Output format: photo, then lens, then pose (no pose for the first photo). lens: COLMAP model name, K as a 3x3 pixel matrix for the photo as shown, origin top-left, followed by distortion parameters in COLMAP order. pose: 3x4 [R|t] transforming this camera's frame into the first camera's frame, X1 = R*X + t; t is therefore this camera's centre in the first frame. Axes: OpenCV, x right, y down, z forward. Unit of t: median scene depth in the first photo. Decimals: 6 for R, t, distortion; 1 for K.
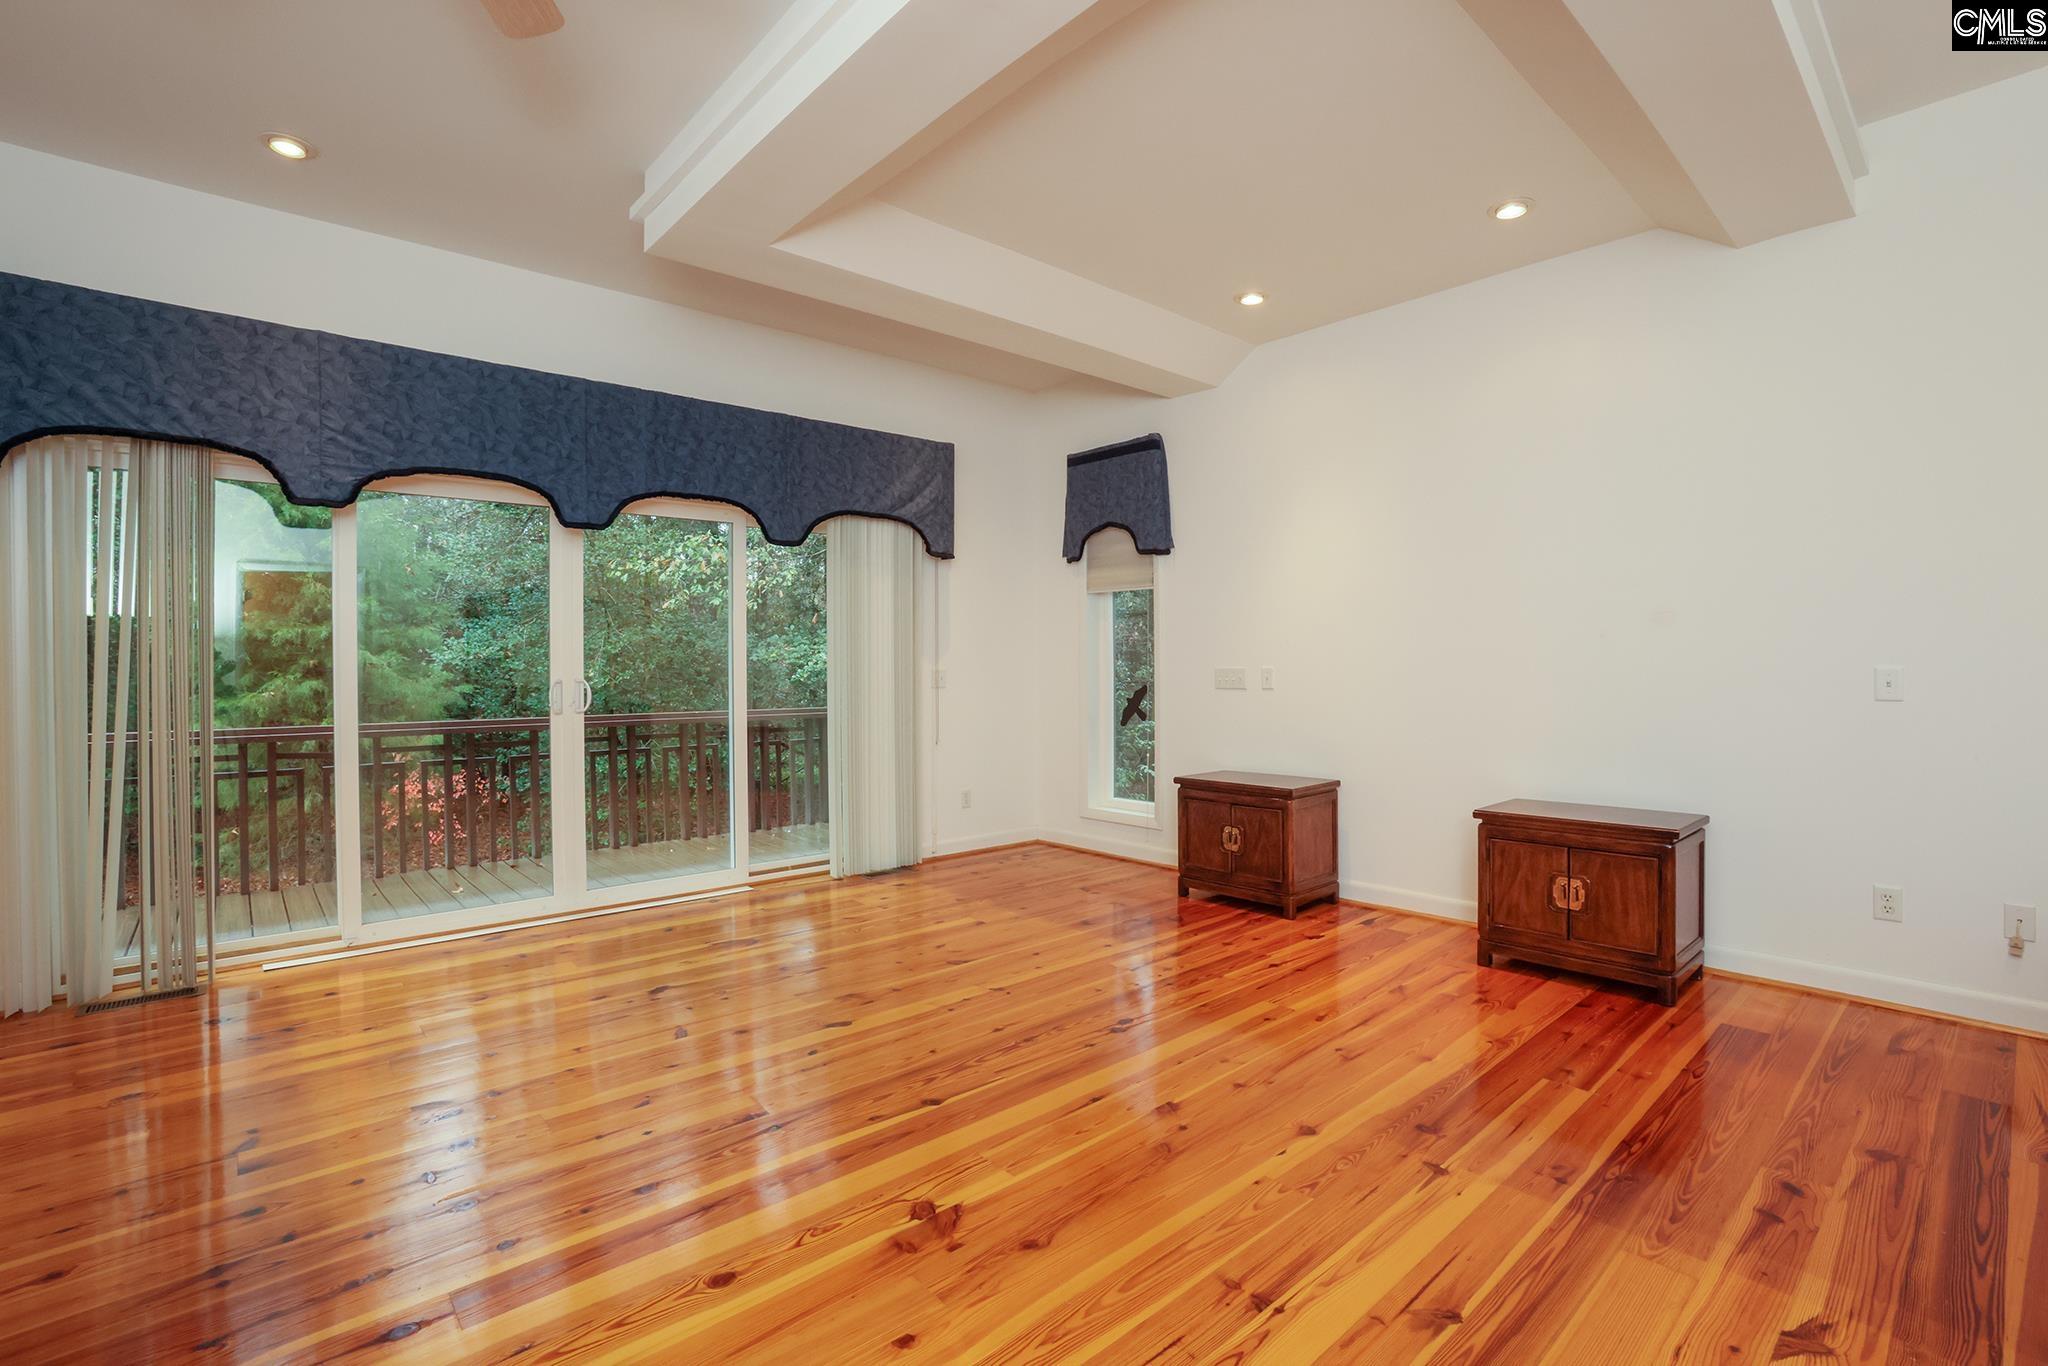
lens RADIAL K [[934.2, 0, 1031.9], [0, 934.2, 673.3], [0, 0, 1]] dist [-0.083454, 0.037367]
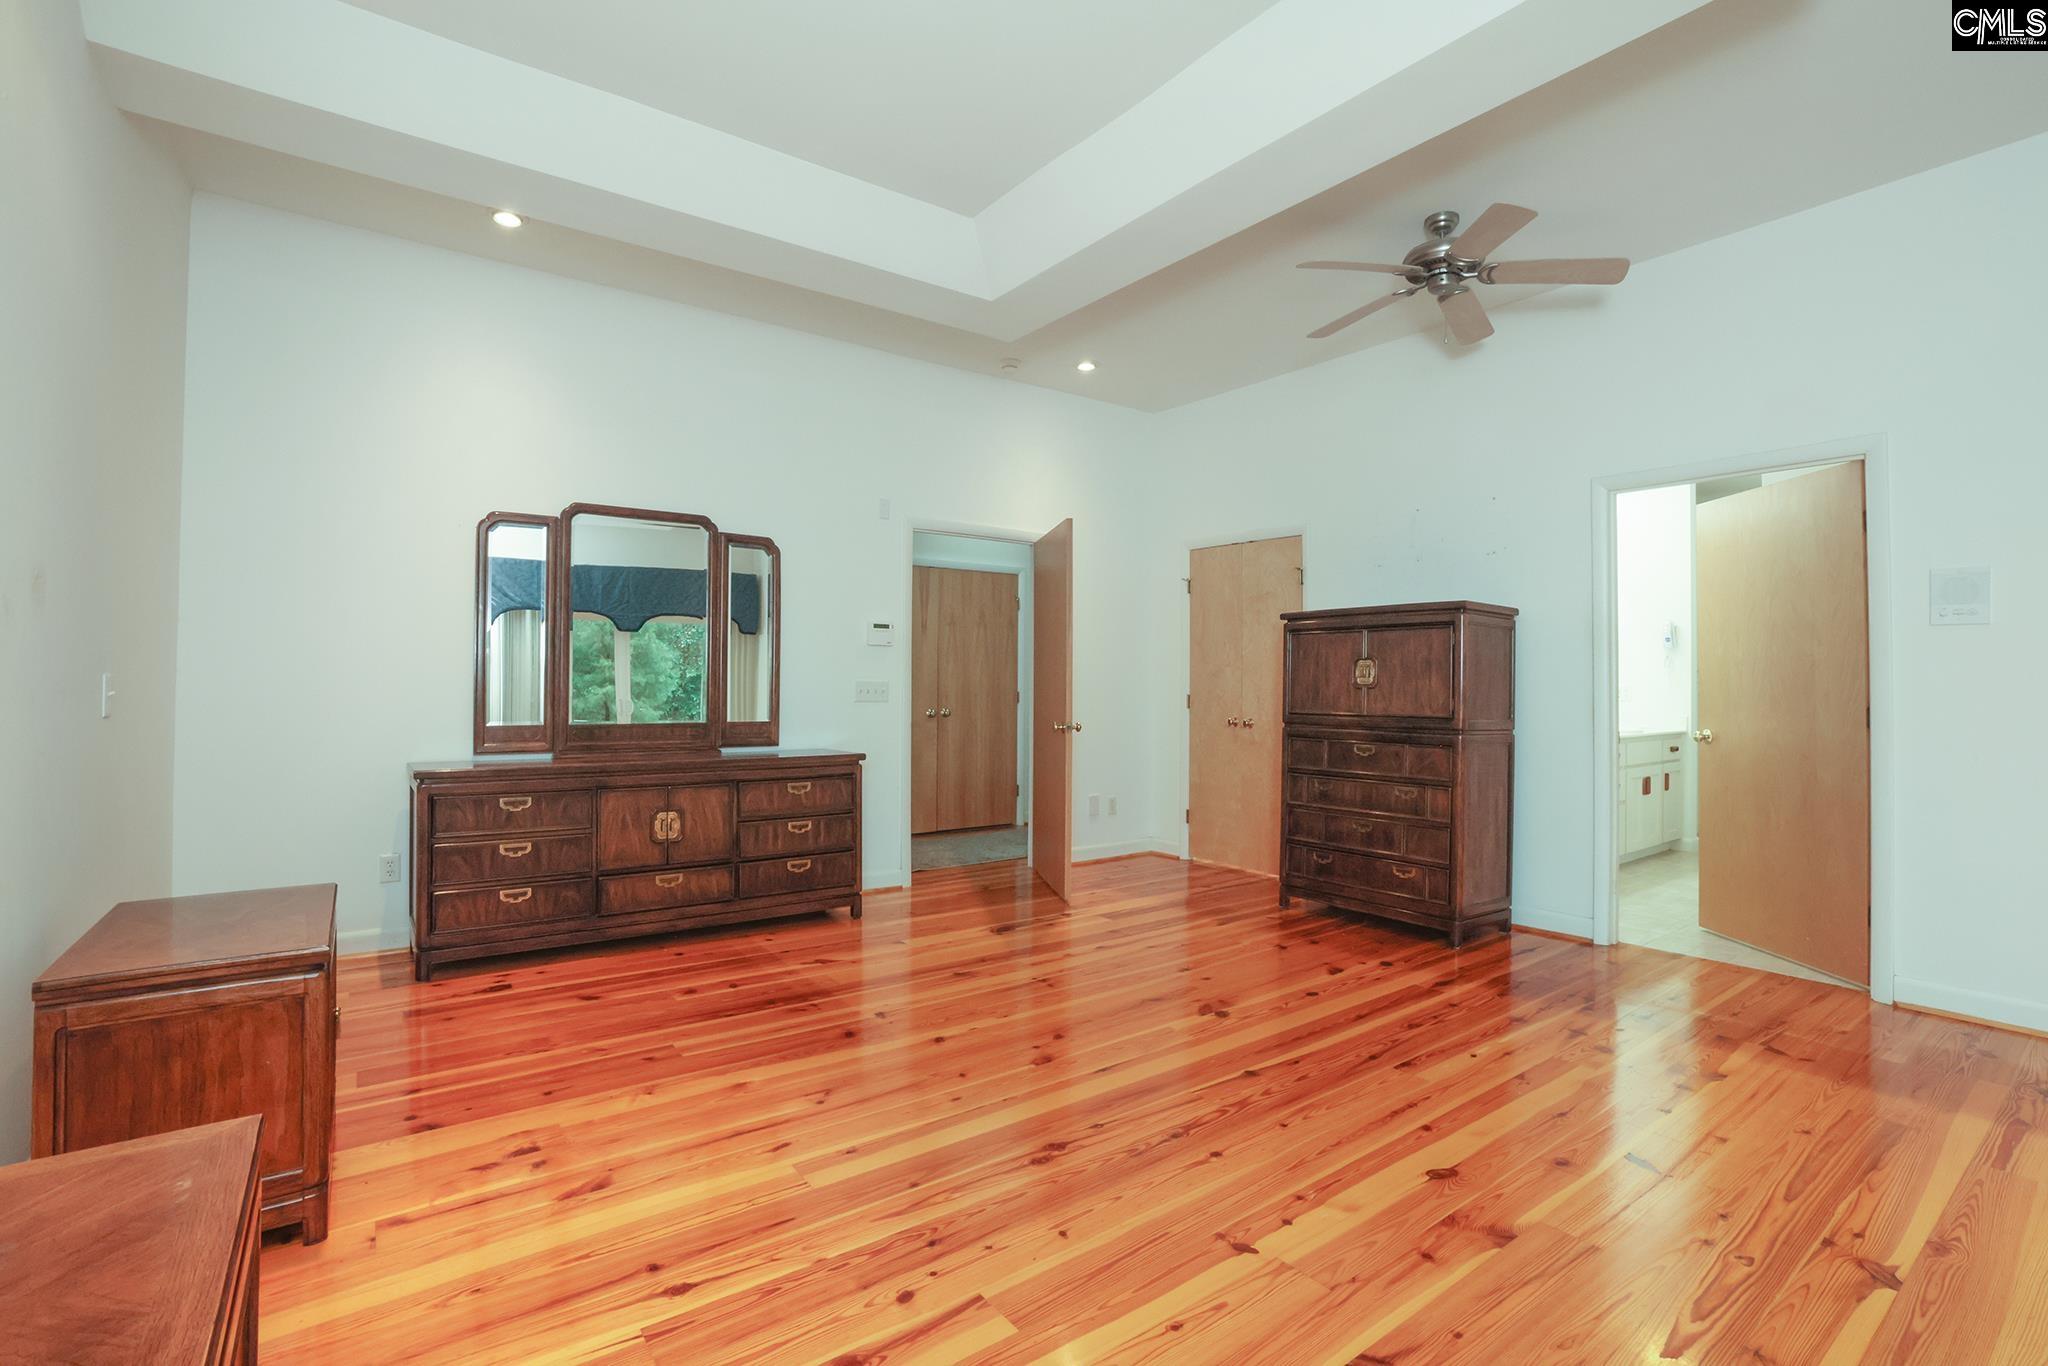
lens RADIAL K [[934.2, 0, 1031.9], [0, 934.2, 673.3], [0, 0, 1]] dist [-0.083454, 0.037367]
pose [[-0.995991, 0.001287, 0.089440, 0.031139], [0.000841, 0.999987, -0.005027, -0.001375], [-0.089445, -0.004931, -0.995980, 1.213358]]
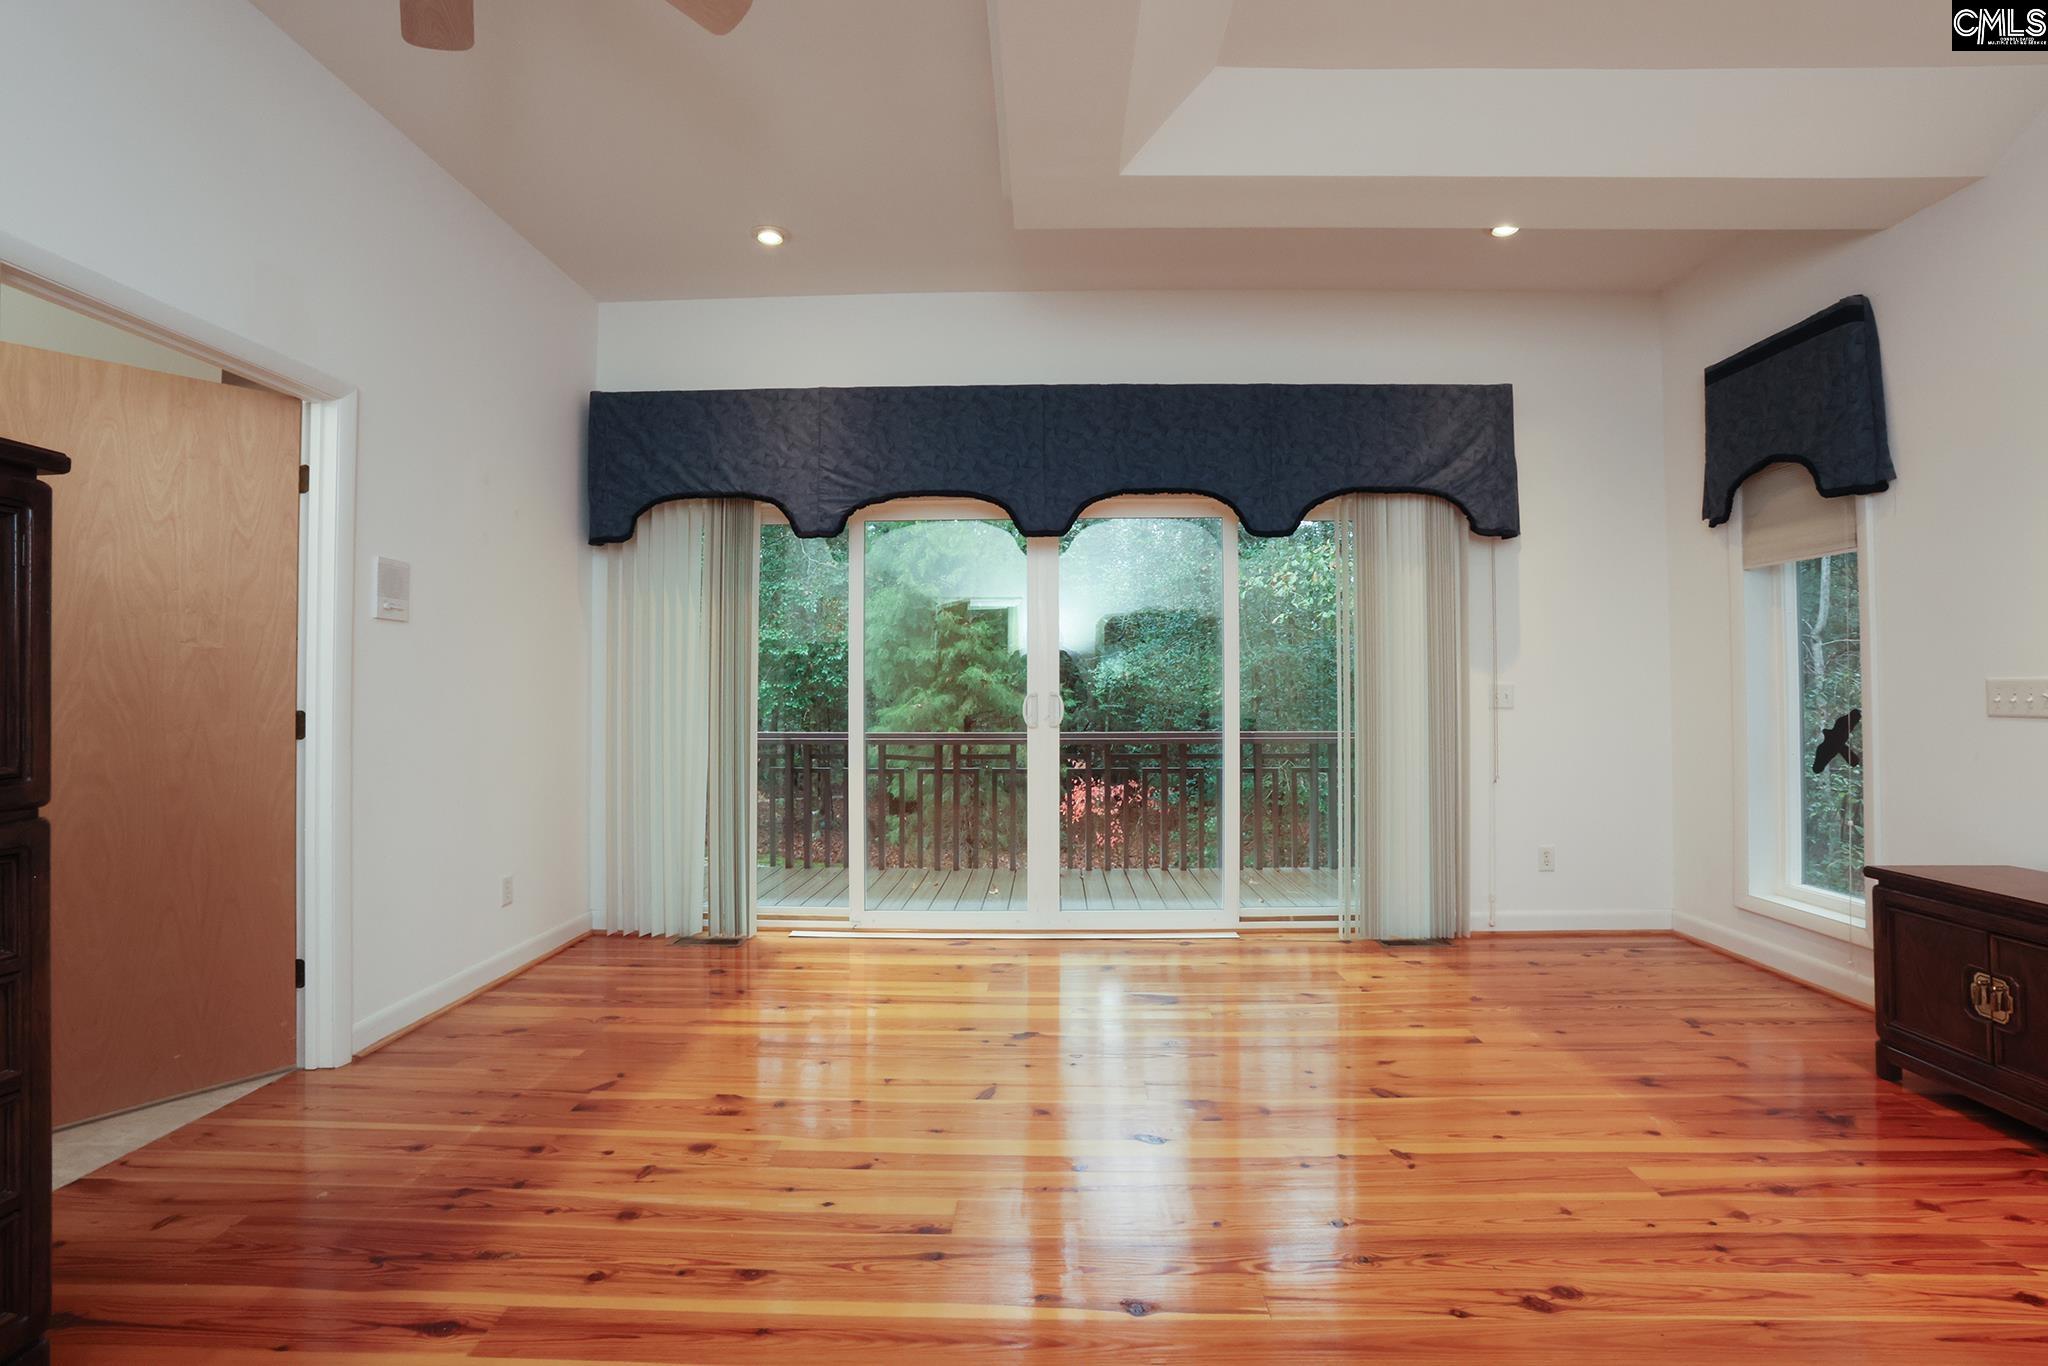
lens RADIAL K [[934.2, 0, 1031.9], [0, 934.2, 673.3], [0, 0, 1]] dist [-0.083454, 0.037367]
pose [[0.731942, -0.009982, -0.681294, 0.168702], [-0.007962, 0.999699, -0.023201, 0.009540], [0.681321, 0.022406, 0.731642, 0.259803]]
